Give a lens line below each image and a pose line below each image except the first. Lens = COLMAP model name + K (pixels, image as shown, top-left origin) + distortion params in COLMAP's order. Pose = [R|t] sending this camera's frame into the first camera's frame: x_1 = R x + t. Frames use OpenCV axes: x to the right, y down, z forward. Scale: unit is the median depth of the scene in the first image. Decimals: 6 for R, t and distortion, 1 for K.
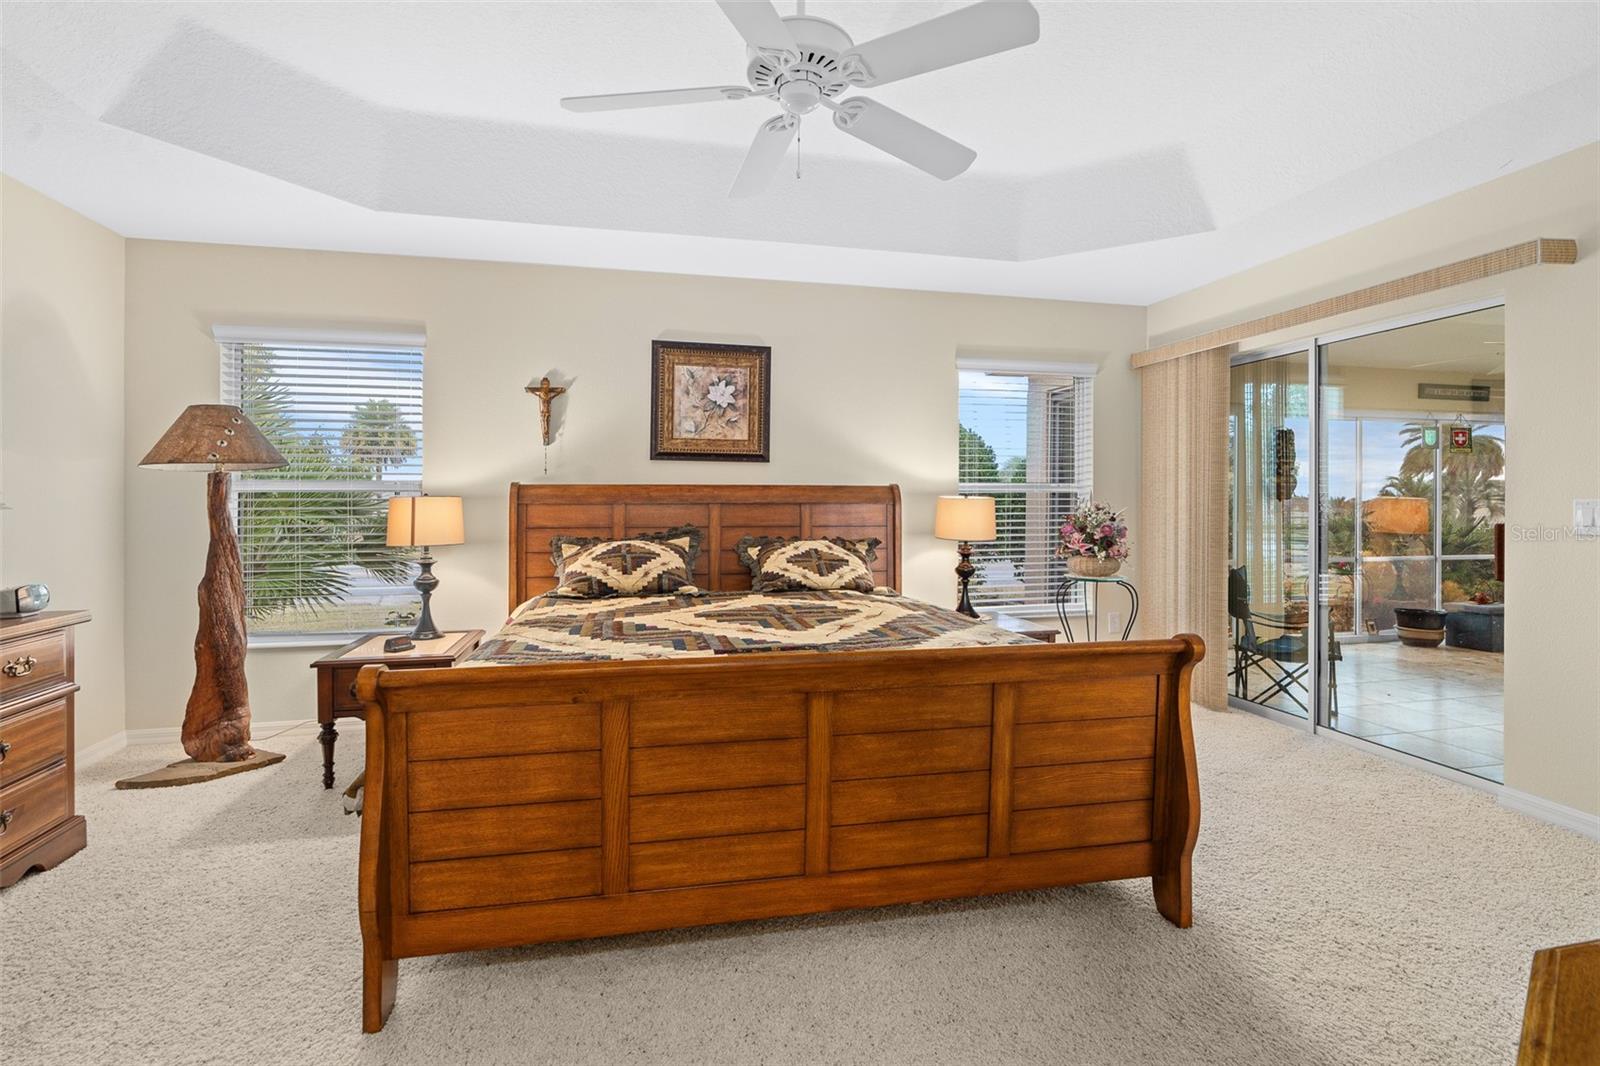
lens RADIAL K [[742.4, 0, 802.7], [0, 742.4, 502.2], [0, 0, 1]] dist [-0.003287, -0.000119]
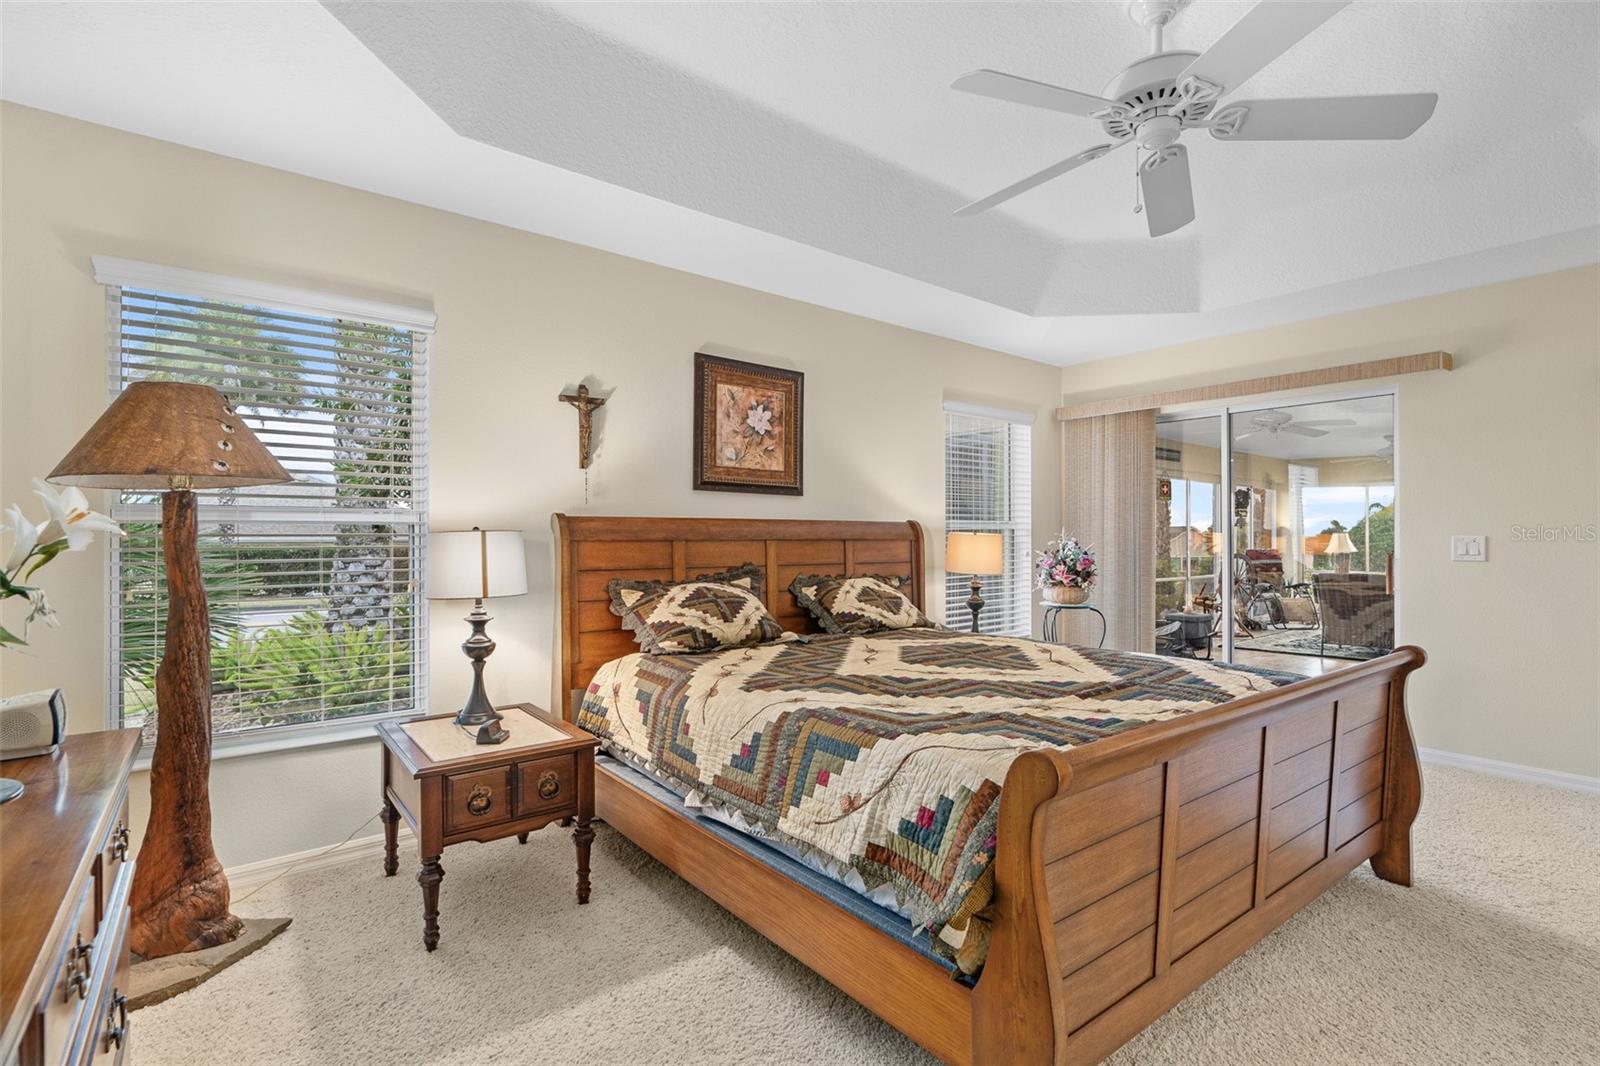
lens RADIAL K [[736.8, 0, 801.2], [0, 736.8, 535.5], [0, 0, 1]] dist [-0.002066, -0.000147]
pose [[0.904683, 0.000997, 0.426085, -0.460297], [0.000220, 0.999996, -0.002808, -0.001037], [-0.426086, 0.002635, 0.904679, 0.165864]]
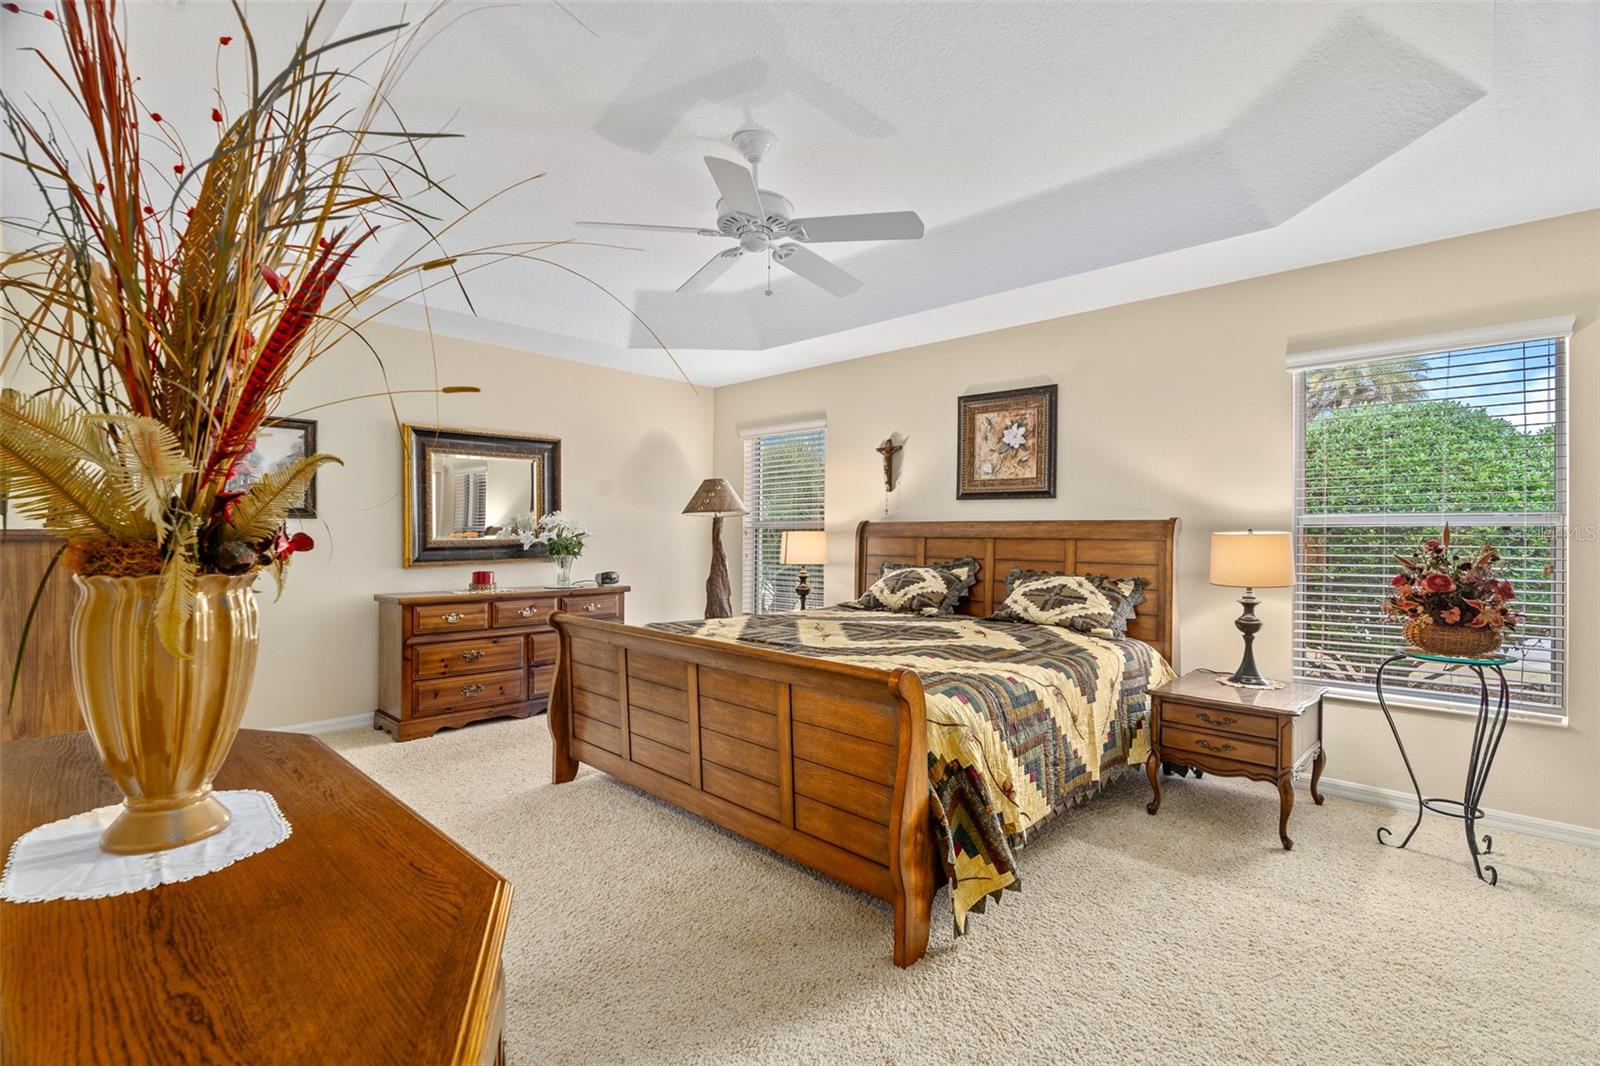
lens RADIAL K [[741.0, 0, 822.2], [0, 741.0, 536.1], [0, 0, 1]] dist [-0.001529, 0.000007]
pose [[0.566474, 0.006844, -0.824051, 0.633744], [-0.007422, 0.999967, 0.003203, -0.002927], [0.824046, 0.004301, 0.566506, 0.170242]]
